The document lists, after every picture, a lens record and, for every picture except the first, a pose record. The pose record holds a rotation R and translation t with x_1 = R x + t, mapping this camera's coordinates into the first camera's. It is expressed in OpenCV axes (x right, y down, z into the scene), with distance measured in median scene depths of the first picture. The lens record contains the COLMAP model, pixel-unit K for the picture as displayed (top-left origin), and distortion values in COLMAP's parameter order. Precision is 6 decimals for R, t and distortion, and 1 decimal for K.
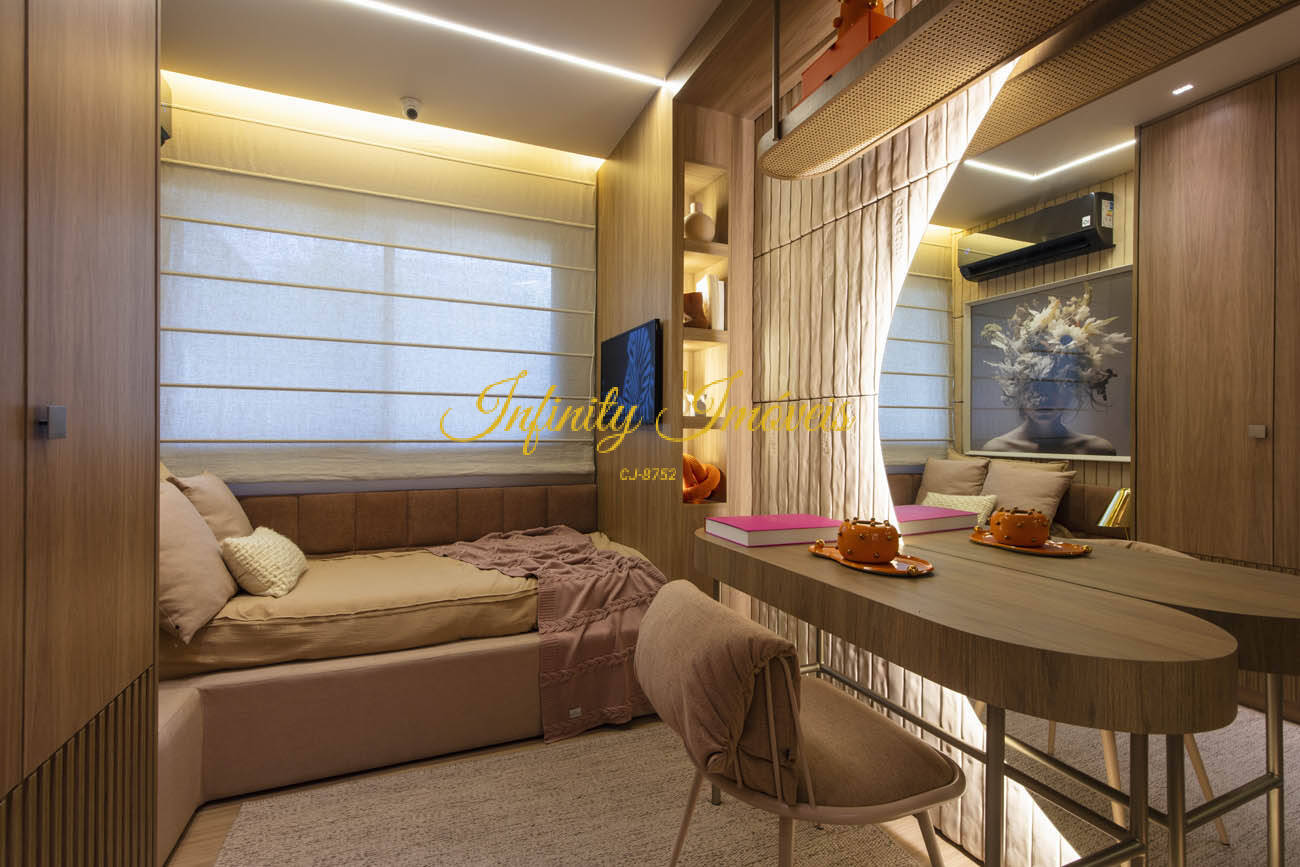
lens RADIAL K [[585.5, 0, 656.8], [0, 585.5, 434.1], [0, 0, 1]] dist [0.003491, -0.000185]
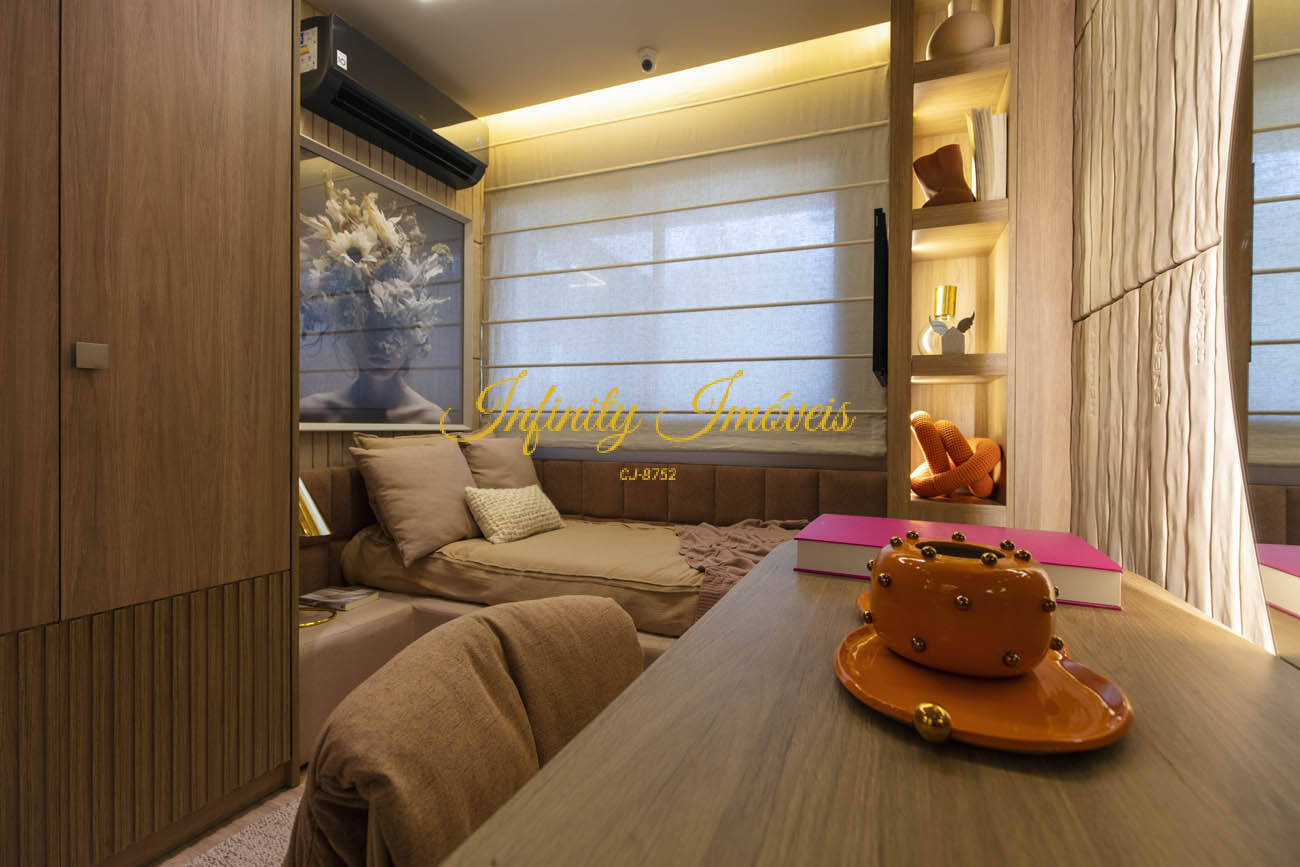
lens RADIAL K [[585.5, 0, 650.9], [0, 585.5, 428.8], [0, 0, 1]] dist [0.003491, -0.000185]
pose [[0.688035, 0.005035, -0.725660, 0.324302], [-0.010402, 0.999942, -0.002925, 0.054625], [0.725603, 0.009560, 0.688047, 0.410260]]
